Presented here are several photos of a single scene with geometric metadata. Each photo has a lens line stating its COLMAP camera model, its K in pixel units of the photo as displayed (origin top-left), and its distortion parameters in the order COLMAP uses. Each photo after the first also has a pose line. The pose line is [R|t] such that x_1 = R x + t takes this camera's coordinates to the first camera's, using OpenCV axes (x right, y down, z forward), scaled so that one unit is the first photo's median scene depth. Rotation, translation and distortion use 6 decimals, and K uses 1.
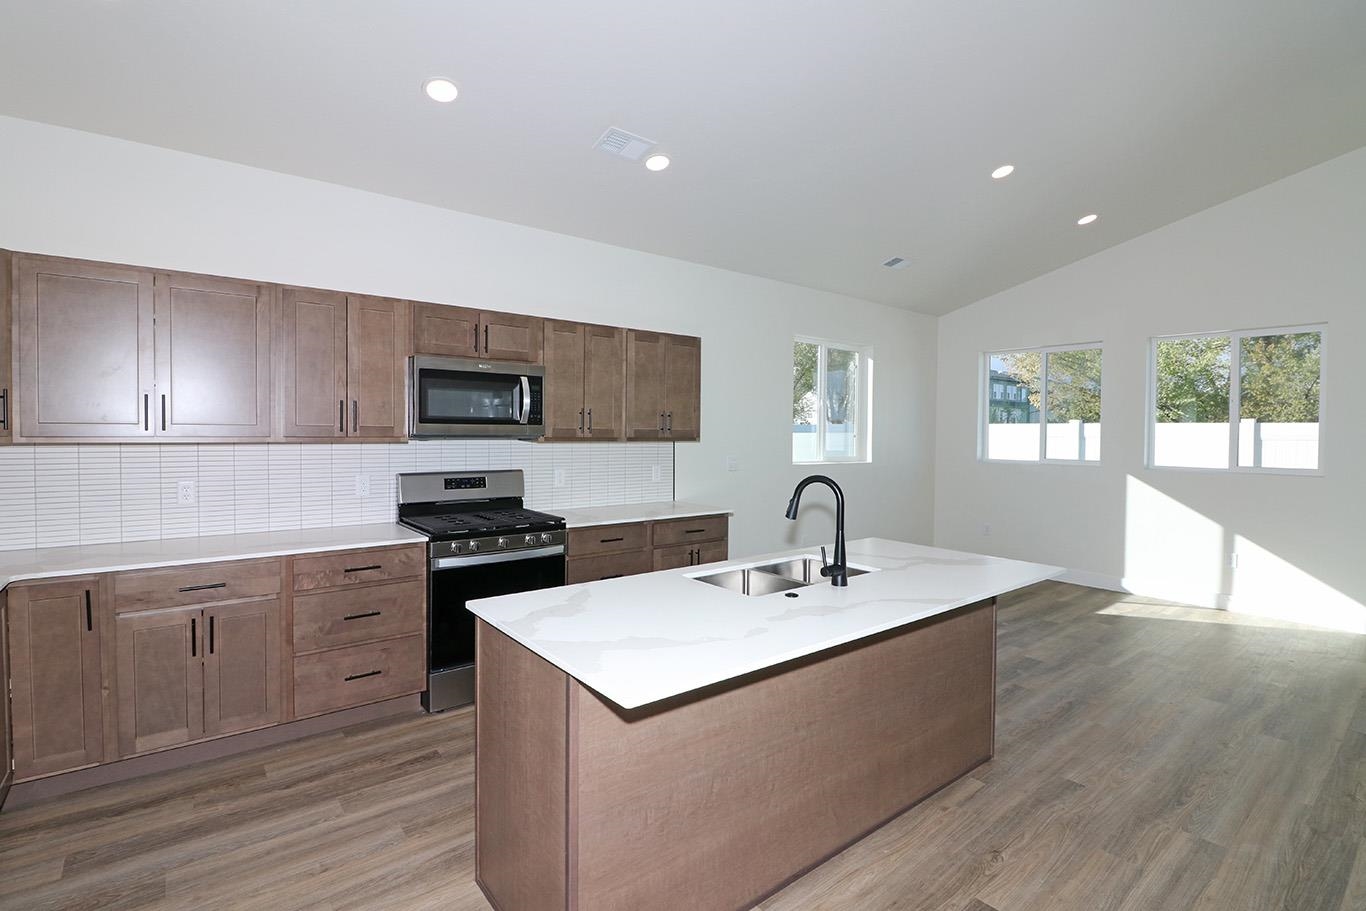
lens RADIAL K [[641.3, 0, 679.7], [0, 641.3, 444.6], [0, 0, 1]] dist [-0.002633, -0.010497]
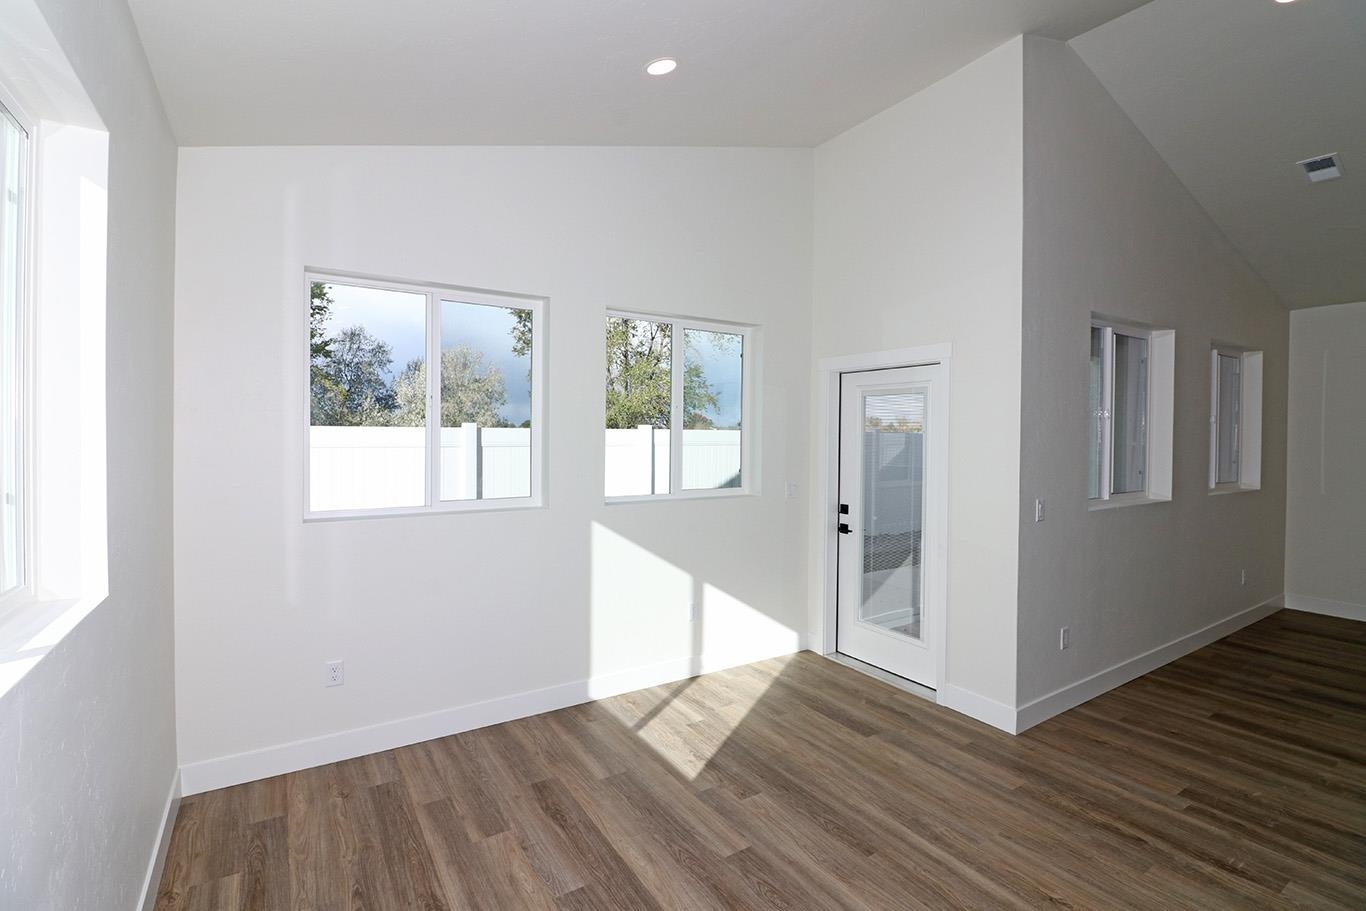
lens RADIAL K [[626.9, 0, 677.8], [0, 626.9, 441.5], [0, 0, 1]] dist [-0.001500, -0.011231]
pose [[0.105620, -0.023406, 0.994131, 0.142738], [0.015516, 0.999640, 0.021887, -0.060942], [-0.994285, 0.013113, 0.105945, 1.285811]]
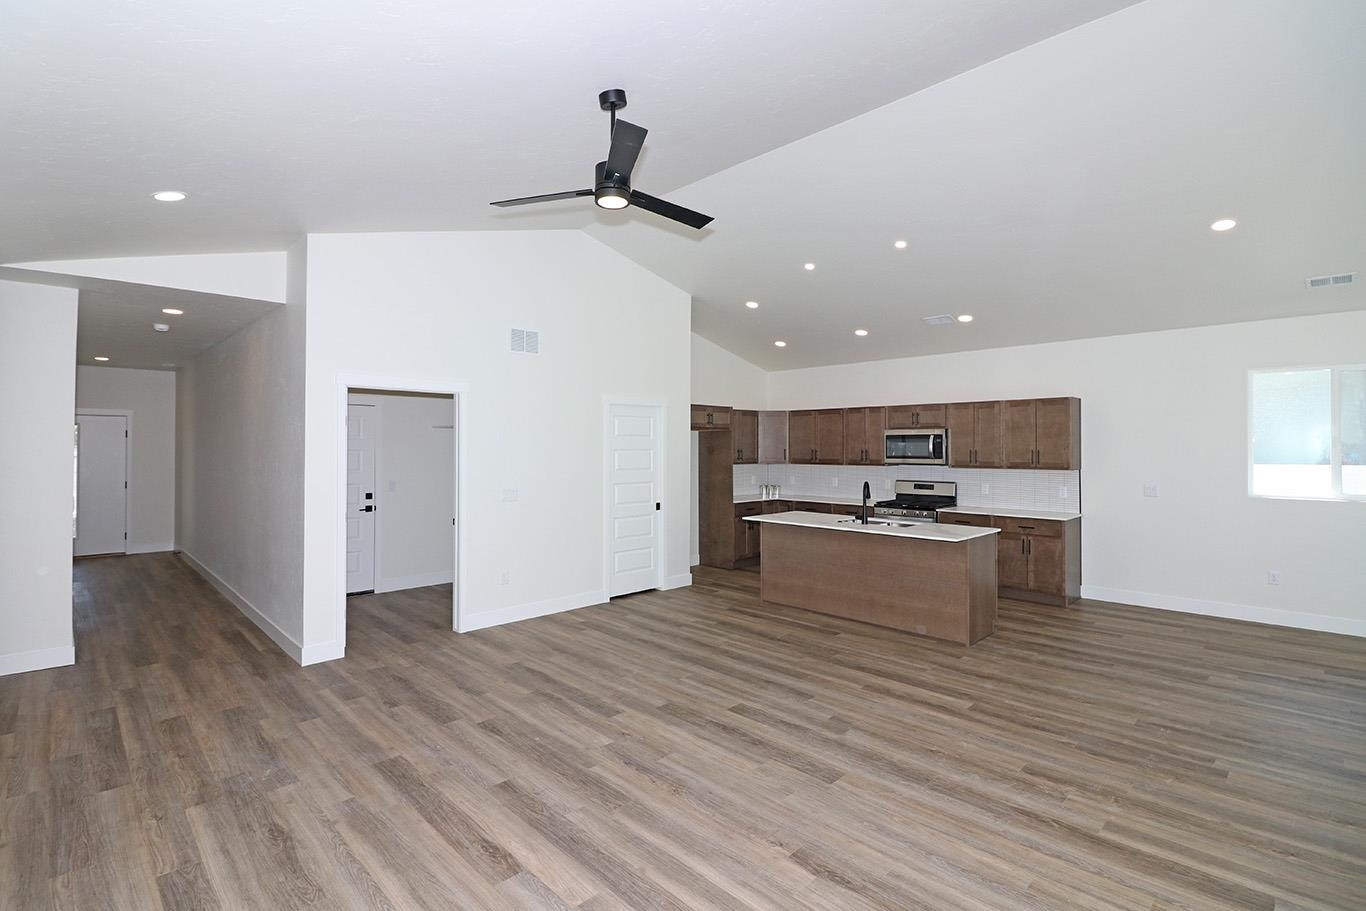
lens RADIAL K [[638.3, 0, 676.9], [0, 638.3, 439.2], [0, 0, 1]] dist [-0.000457, -0.013334]
pose [[0.103066, -0.023573, -0.994395, 1.649517], [-0.022332, 0.999412, -0.026007, -0.022017], [0.994424, 0.024887, 0.102479, -0.010564]]
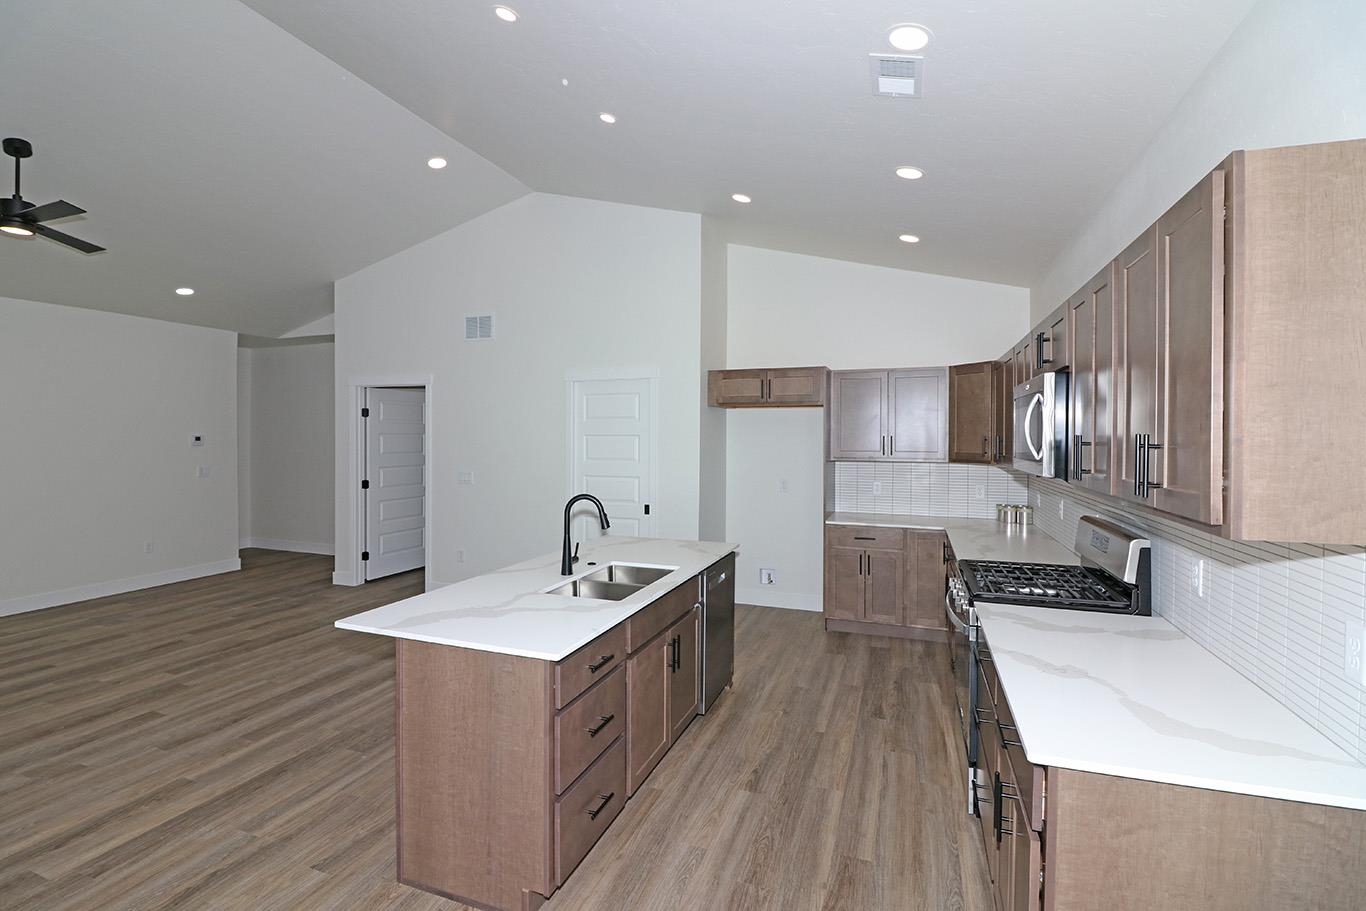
lens RADIAL K [[626.9, 0, 677.8], [0, 626.9, 441.5], [0, 0, 1]] dist [-0.001500, -0.011231]
pose [[-0.854518, -0.009747, -0.519331, 0.449698], [-0.024539, 0.999465, 0.021618, -0.057371], [0.518842, 0.031217, -0.854300, 1.360435]]
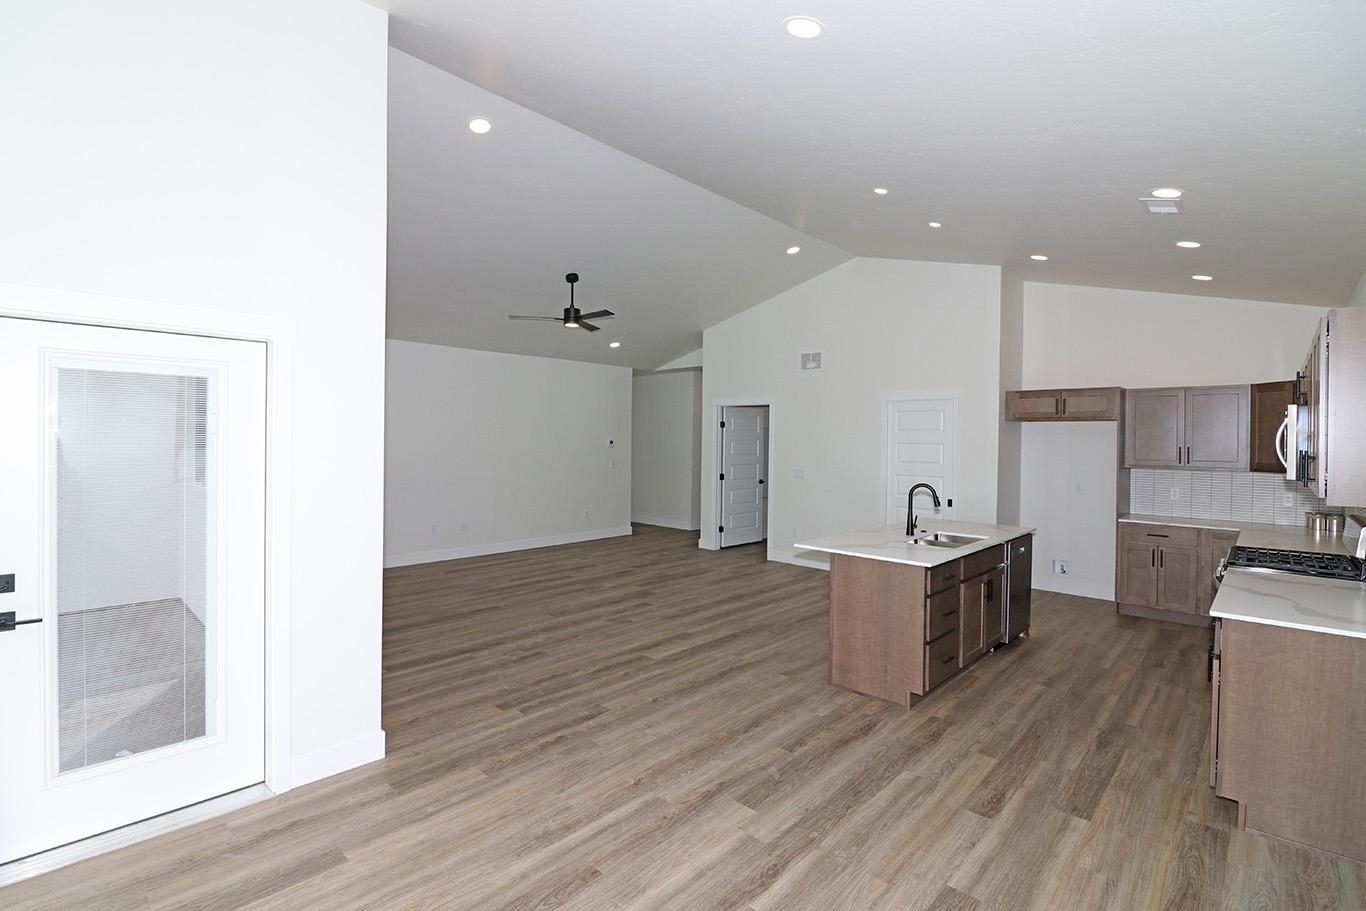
lens RADIAL K [[626.9, 0, 677.8], [0, 626.9, 441.5], [0, 0, 1]] dist [-0.001500, -0.011231]
pose [[-0.990348, -0.021989, -0.136844, 0.779856], [-0.025715, 0.999343, 0.025523, -0.070960], [0.136193, 0.028795, -0.990264, 1.763284]]
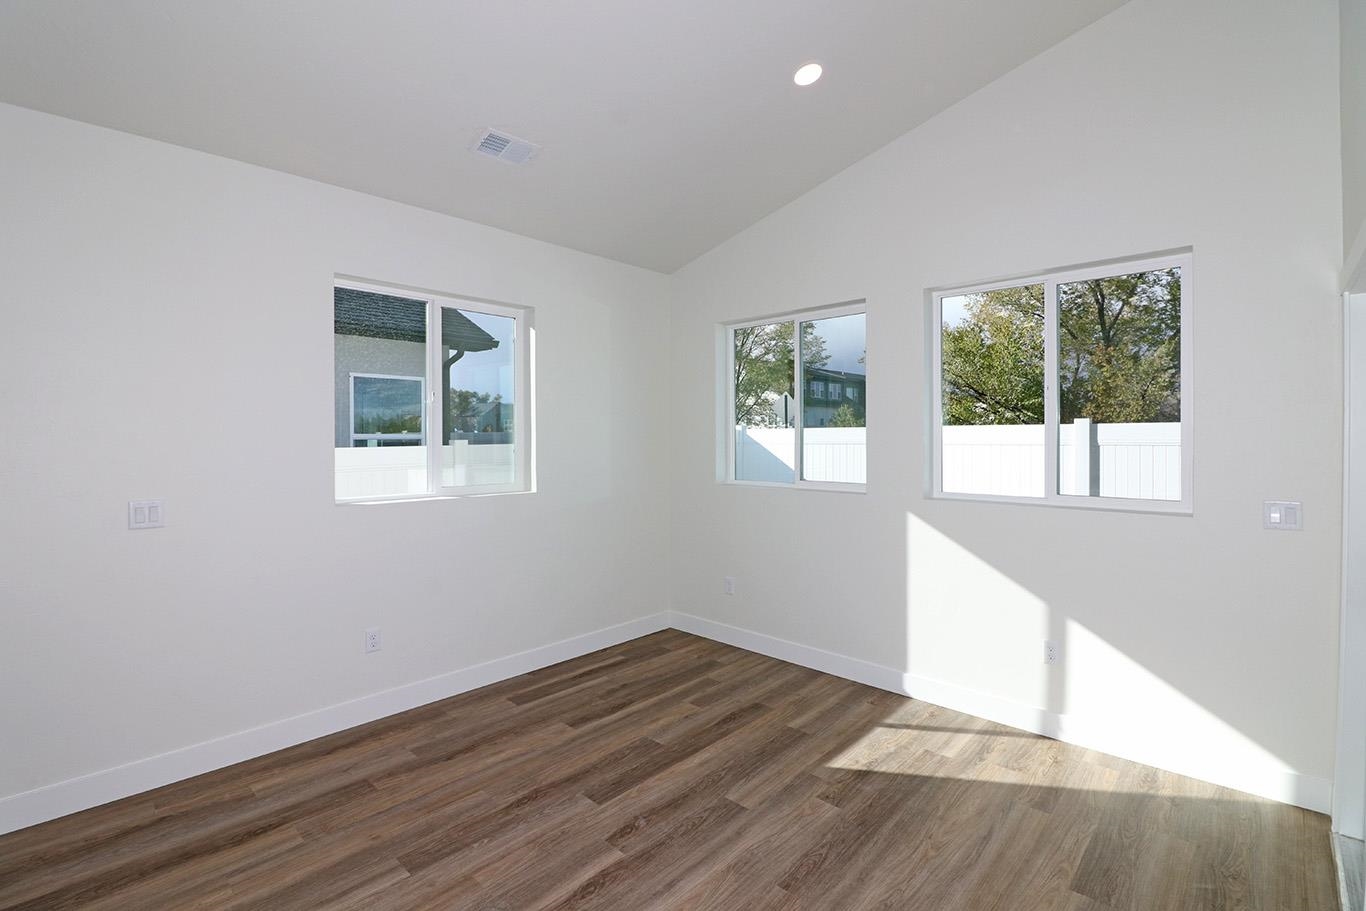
lens RADIAL K [[626.9, 0, 677.8], [0, 626.9, 441.5], [0, 0, 1]] dist [-0.001500, -0.011231]
pose [[0.989876, -0.013380, 0.141304, 0.601711], [0.015269, 0.999808, -0.012294, -0.021610], [-0.141113, 0.014327, 0.989890, 0.636723]]
